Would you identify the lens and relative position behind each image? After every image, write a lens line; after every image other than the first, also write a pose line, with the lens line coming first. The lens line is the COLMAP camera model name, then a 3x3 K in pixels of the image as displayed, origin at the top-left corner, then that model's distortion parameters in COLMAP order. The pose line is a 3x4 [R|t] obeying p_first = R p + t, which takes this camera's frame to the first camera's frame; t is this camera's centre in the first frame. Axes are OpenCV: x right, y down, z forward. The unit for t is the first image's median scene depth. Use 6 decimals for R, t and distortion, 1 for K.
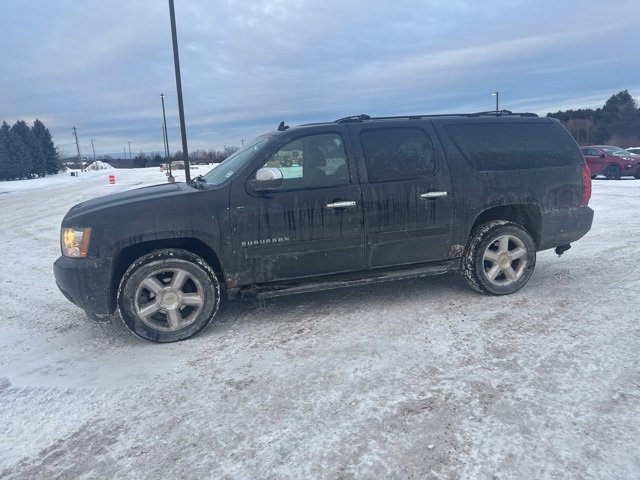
lens RADIAL K [[449.2, 0, 322.8], [0, 449.2, 235.8], [0, 0, 1]] dist [0.039695, -0.047147]
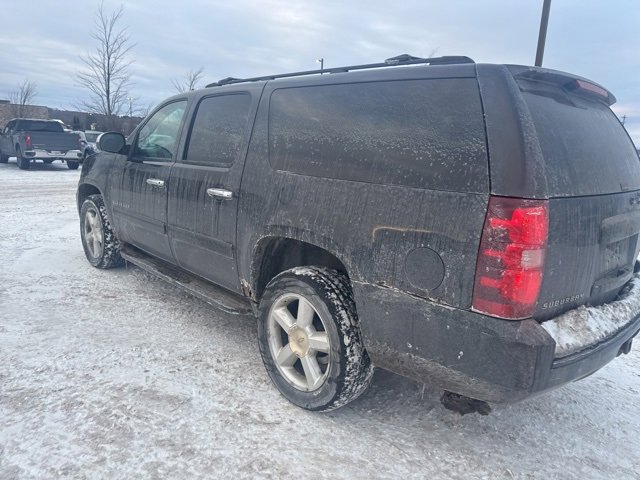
lens RADIAL K [[449.2, 0, 321.8], [0, 449.2, 234.9], [0, 0, 1]] dist [0.039695, -0.047147]
pose [[0.453335, 0.244271, -0.857216, 1.027339], [-0.221299, 0.962449, 0.157225, -0.192589], [0.863432, 0.118425, 0.490368, 0.907886]]
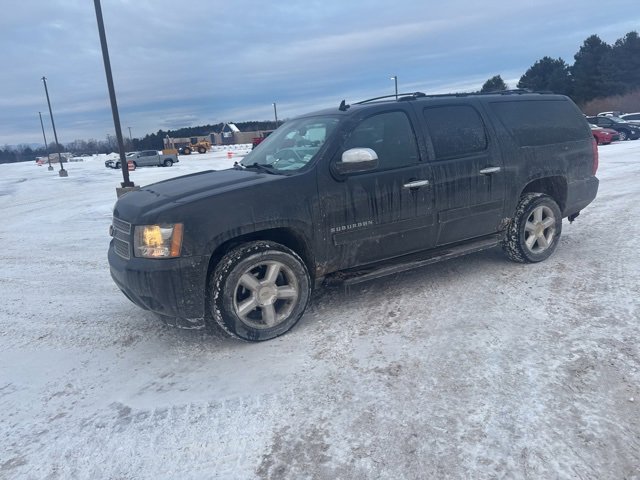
lens RADIAL K [[449.2, 0, 322.6], [0, 449.2, 242.2], [0, 0, 1]] dist [0.039695, -0.047147]
pose [[0.973961, -0.076223, 0.213519, -0.405213], [0.066902, 0.996478, 0.050554, -0.005972], [-0.216621, -0.034953, 0.975630, 0.072455]]
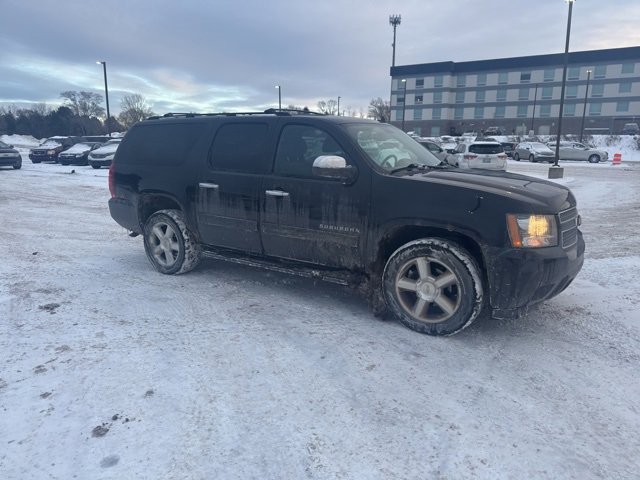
lens RADIAL K [[449.2, 0, 321.5], [0, 449.2, 238.2], [0, 0, 1]] dist [0.039695, -0.047147]
pose [[-0.633173, -0.110351, 0.766104, -1.041866], [0.158044, 0.950499, 0.267533, -0.325655], [-0.757703, 0.290473, -0.584389, 2.137246]]
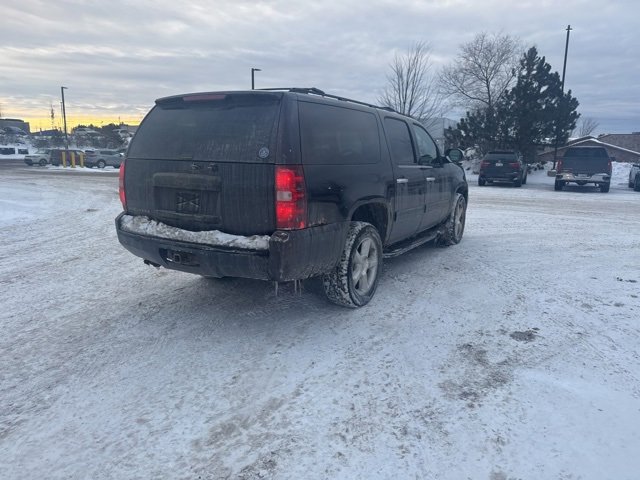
lens RADIAL K [[449.2, 0, 321.4], [0, 449.2, 238.4], [0, 0, 1]] dist [0.039695, -0.047147]
pose [[-0.737416, 0.160595, -0.656069, 1.123854], [-0.097687, 0.935753, 0.338856, -0.425107], [0.668337, 0.313968, -0.674352, 2.325332]]
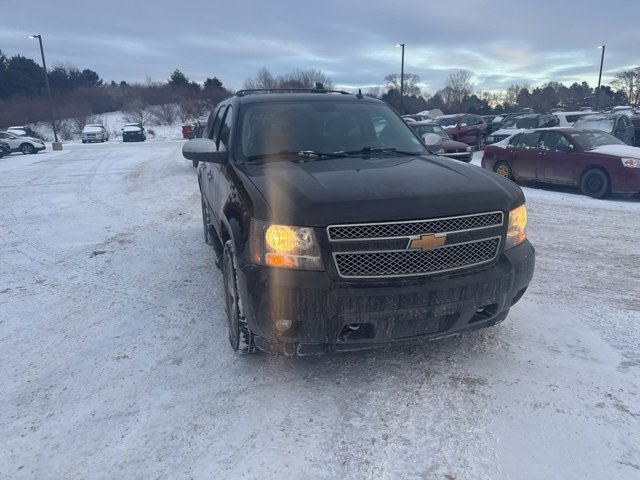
lens RADIAL K [[449.2, 0, 321.6], [0, 449.2, 245.4], [0, 0, 1]] dist [0.039695, -0.047147]
pose [[-0.015477, -0.211836, 0.977183, -1.255392], [0.188910, 0.959079, 0.210903, -0.169274], [-0.981872, 0.187864, 0.025174, 1.259338]]
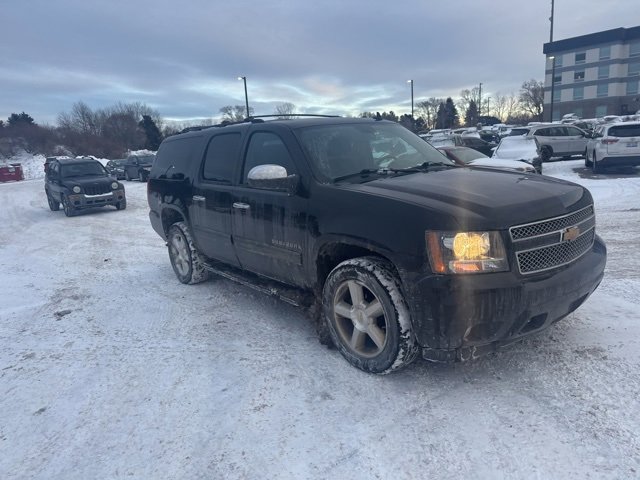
lens RADIAL K [[449.2, 0, 322.6], [0, 449.2, 243.0], [0, 0, 1]] dist [0.039695, -0.047147]
pose [[-0.363255, -0.121730, 0.923703, -1.170417], [0.240327, 0.945635, 0.219131, -0.254806], [-0.900160, 0.301591, -0.314252, 1.723717]]
